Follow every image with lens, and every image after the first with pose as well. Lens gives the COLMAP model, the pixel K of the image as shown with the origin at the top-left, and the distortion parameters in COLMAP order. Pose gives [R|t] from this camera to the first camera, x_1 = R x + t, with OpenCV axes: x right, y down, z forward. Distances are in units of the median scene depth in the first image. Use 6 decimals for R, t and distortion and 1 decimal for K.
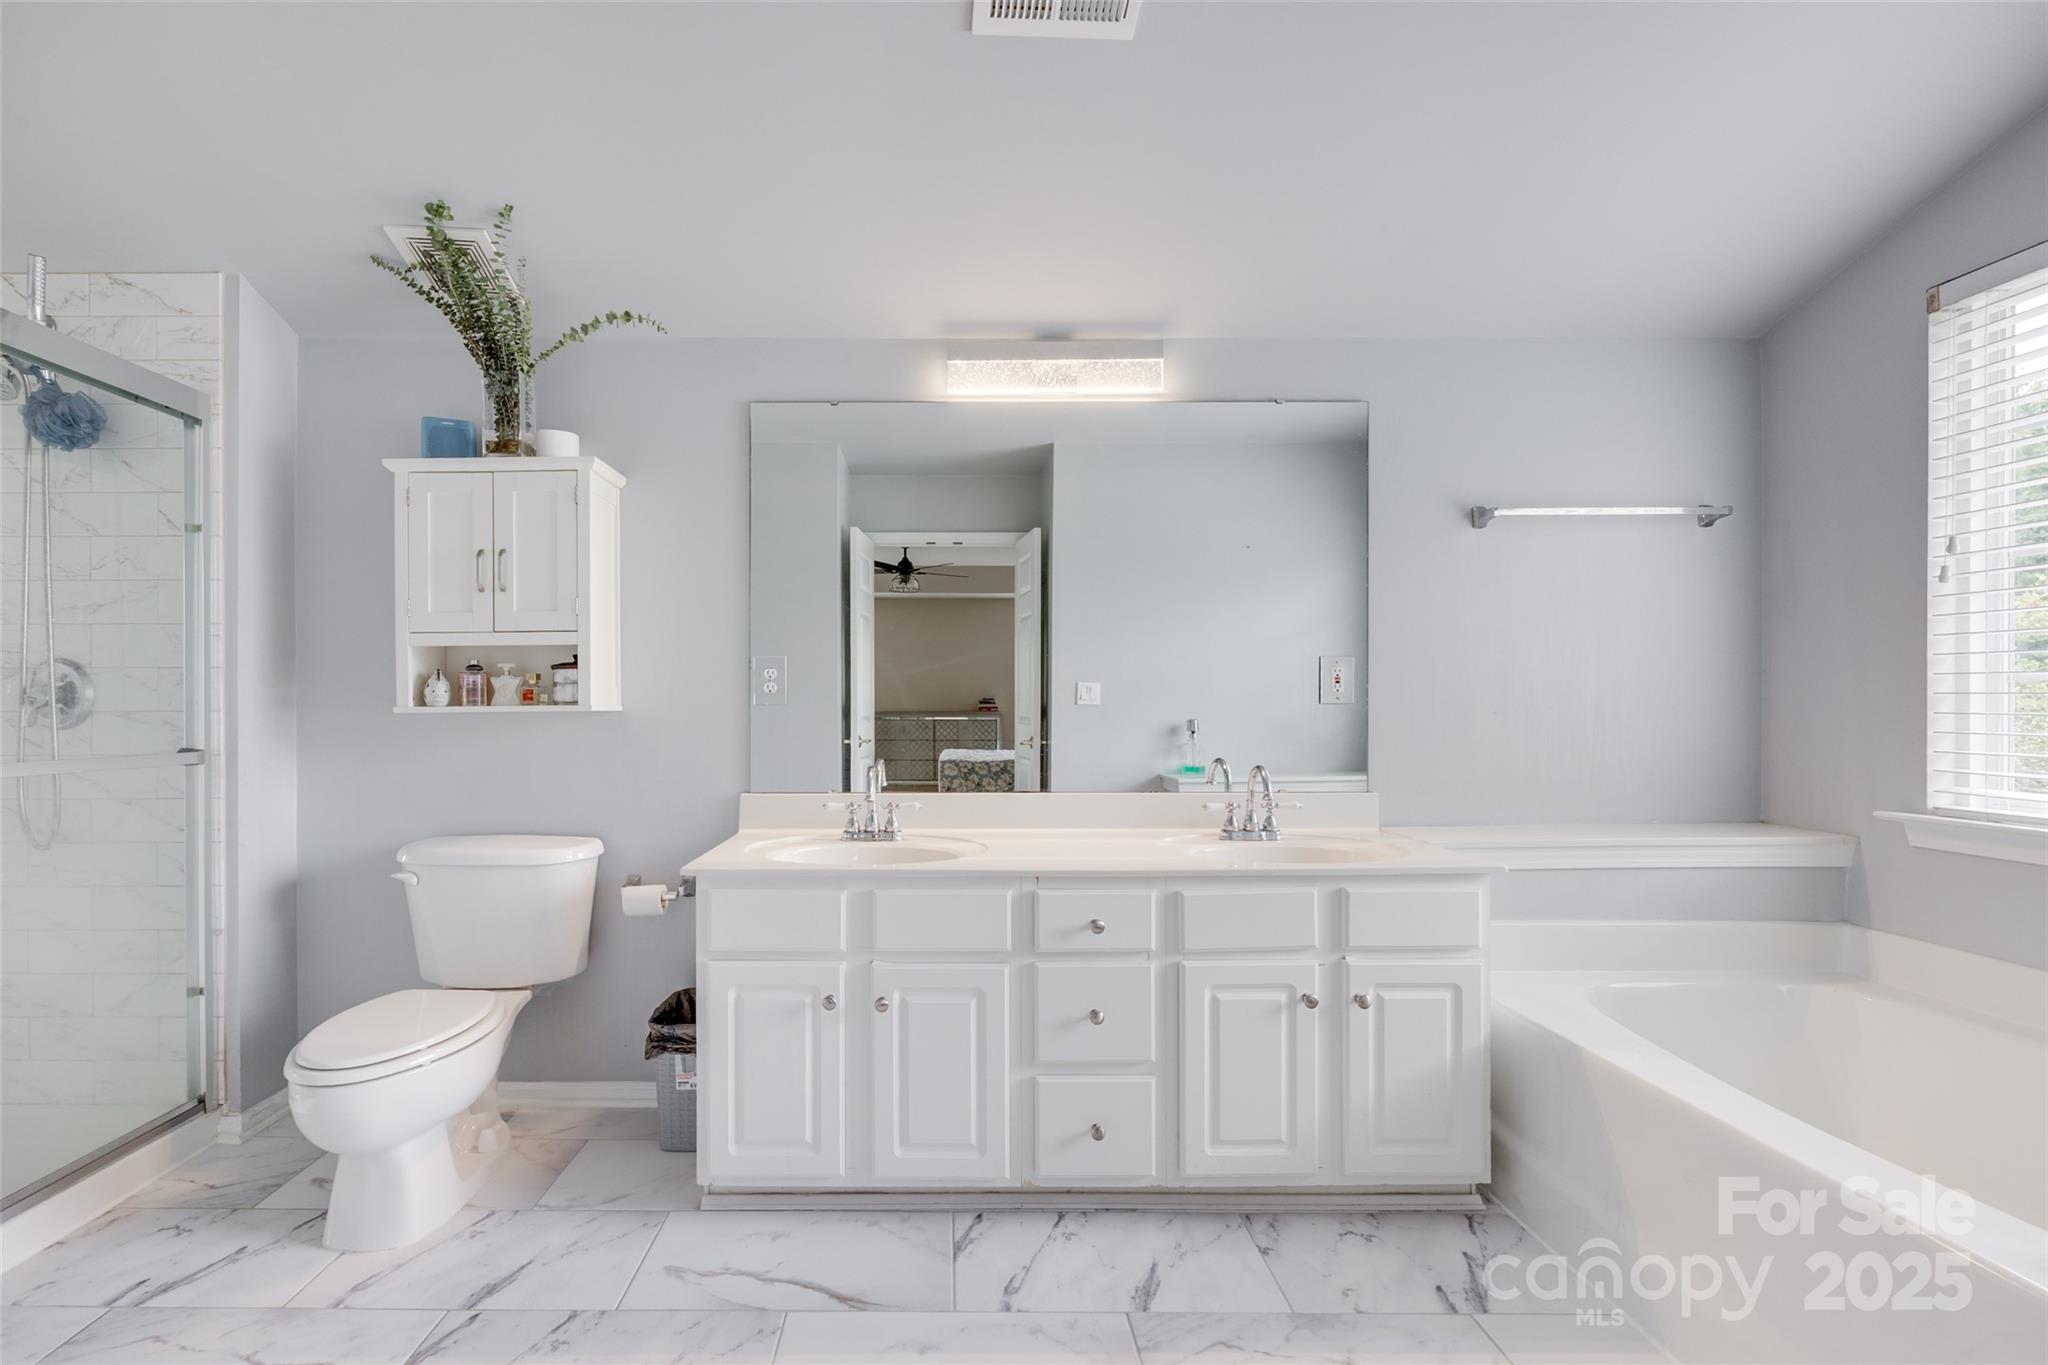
lens RADIAL K [[904.3, 0, 1019.6], [0, 904.3, 699.6], [0, 0, 1]] dist [-0.003718, 0.000459]
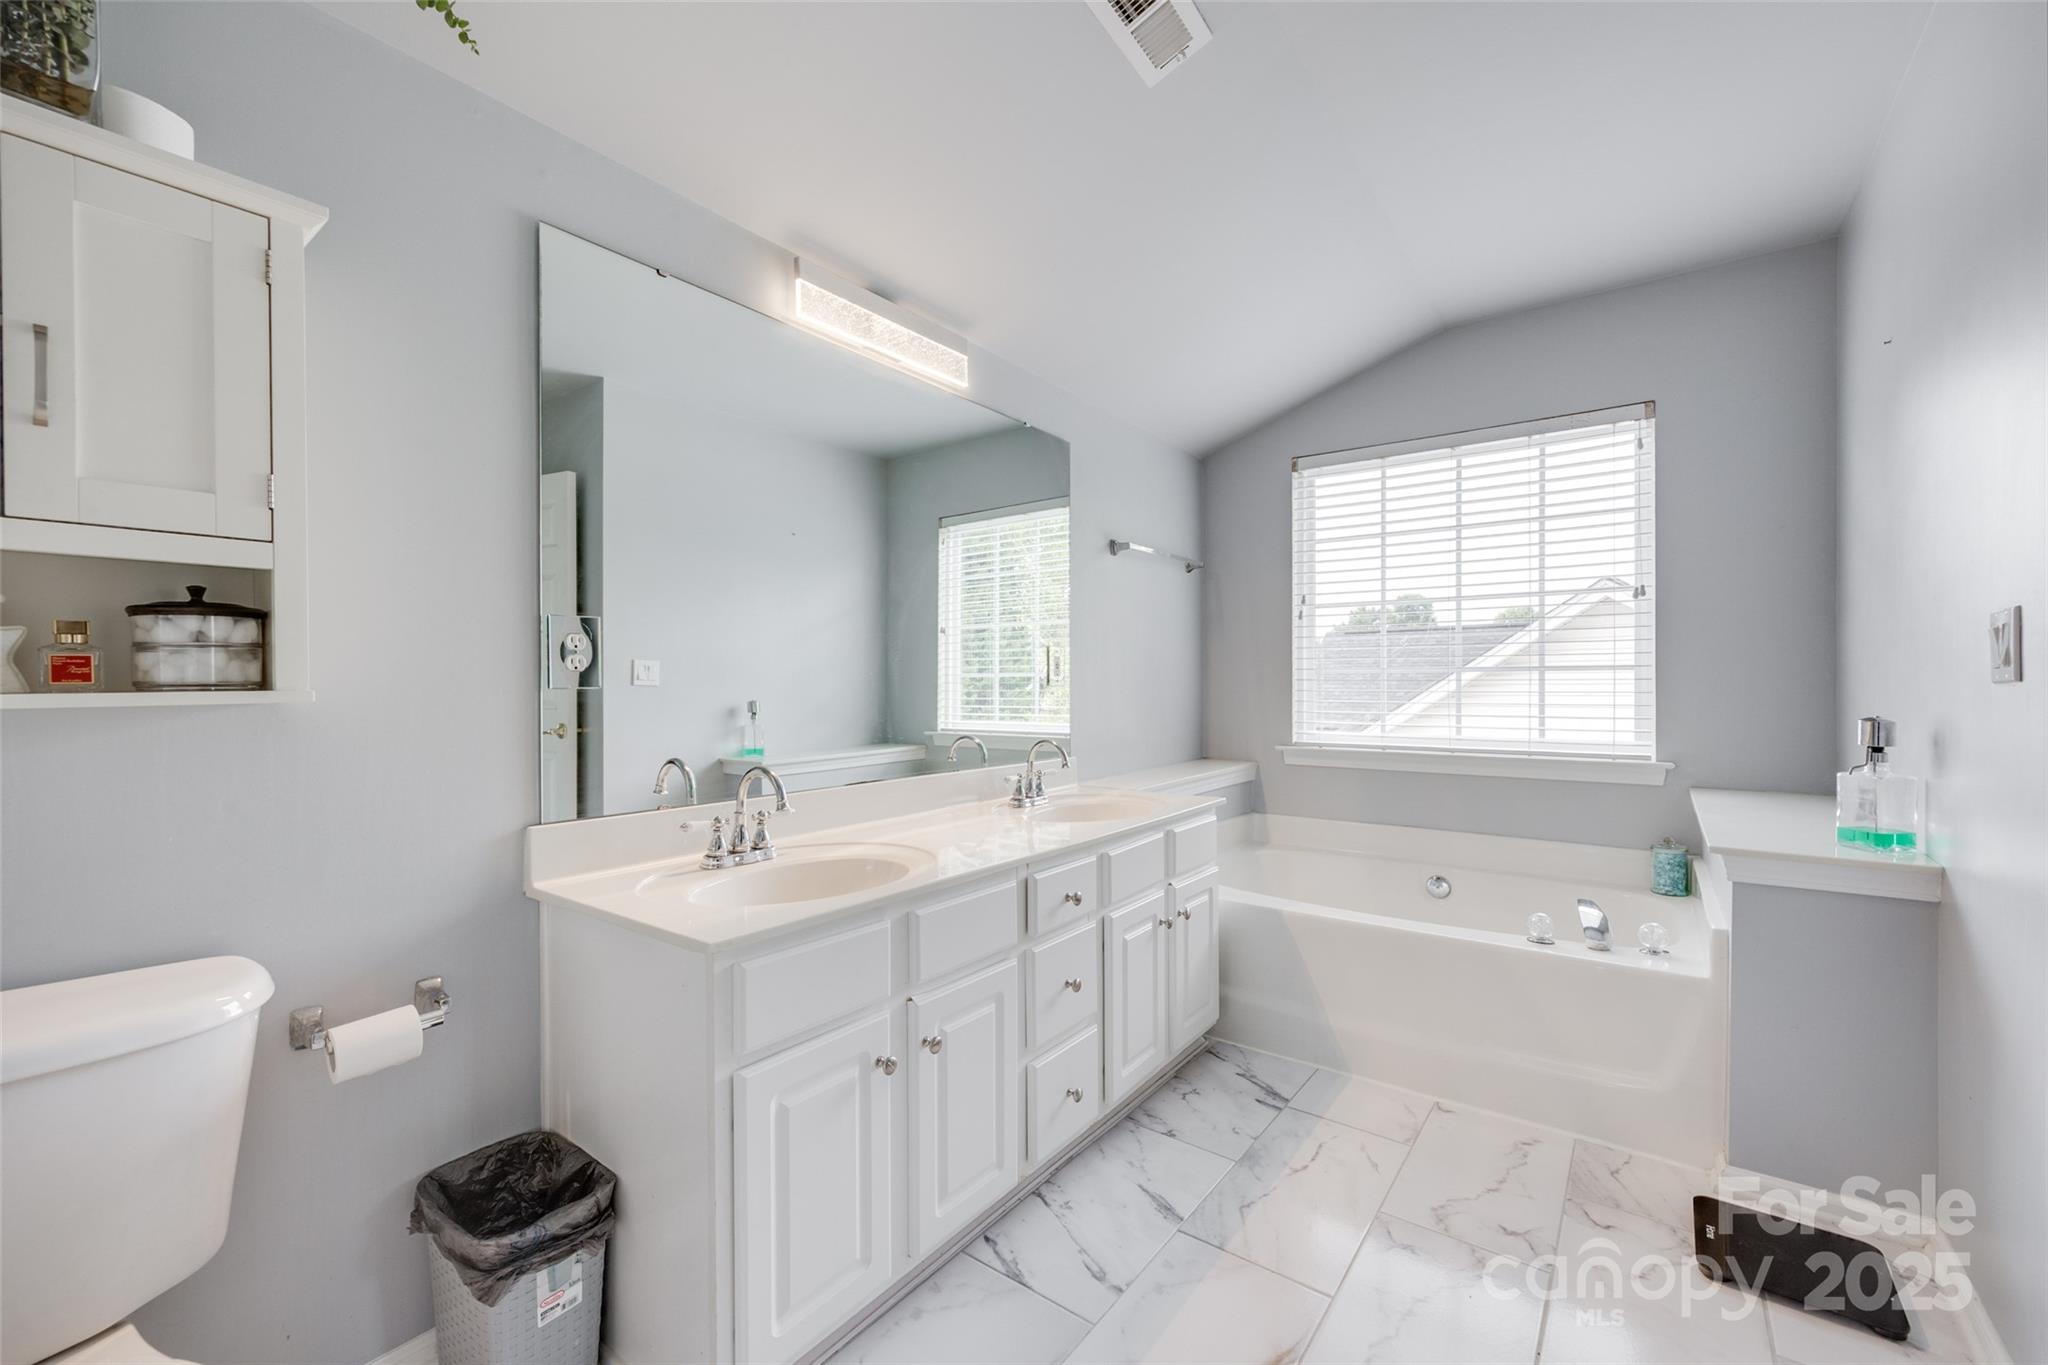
lens RADIAL K [[820.7, 0, 1024.4], [0, 820.7, 679.8], [0, 0, 1]] dist [0.002870, 0.000125]
pose [[0.605554, 0.004294, 0.795792, -0.645591], [-0.004970, 0.999986, -0.001614, -0.001355], [-0.795788, -0.002978, 0.605567, 0.426269]]
